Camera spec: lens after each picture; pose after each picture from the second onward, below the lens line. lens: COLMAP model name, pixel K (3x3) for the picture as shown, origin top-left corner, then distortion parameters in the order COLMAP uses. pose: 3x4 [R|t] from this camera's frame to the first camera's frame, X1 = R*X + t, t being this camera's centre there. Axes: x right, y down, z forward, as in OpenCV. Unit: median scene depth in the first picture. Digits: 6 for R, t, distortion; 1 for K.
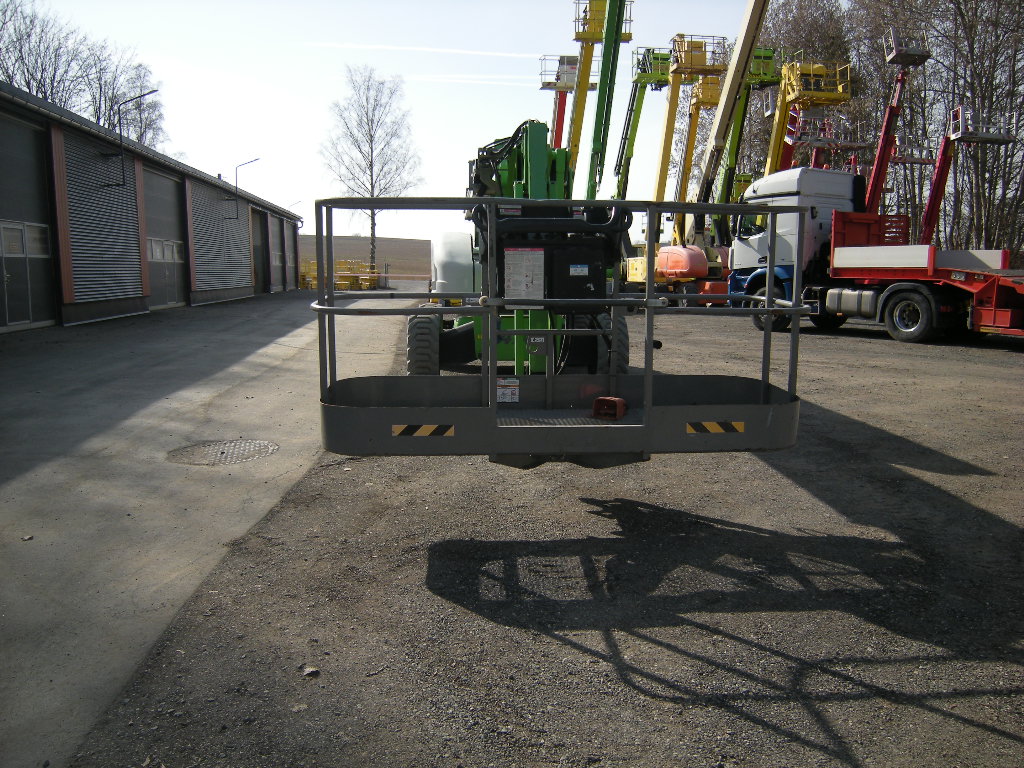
lens RADIAL K [[850.4, 0, 512.0], [0, 850.4, 384.0], [0, 0, 1]] dist [-0.133896, 0.084394]
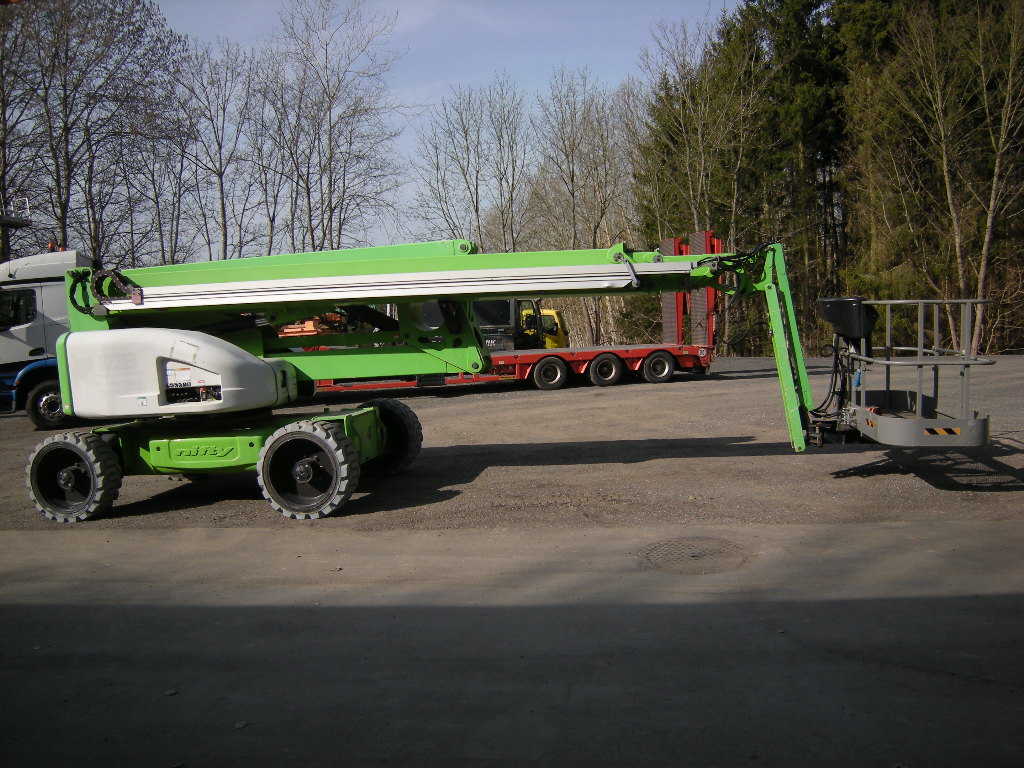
lens RADIAL K [[850.4, 0, 512.0], [0, 850.4, 384.0], [0, 0, 1]] dist [-0.133896, 0.084394]
pose [[0.198003, -0.070421, 0.977668, -1.597672], [0.178112, 0.983396, 0.034761, -0.207059], [-0.963883, 0.167251, 0.207259, 1.261973]]
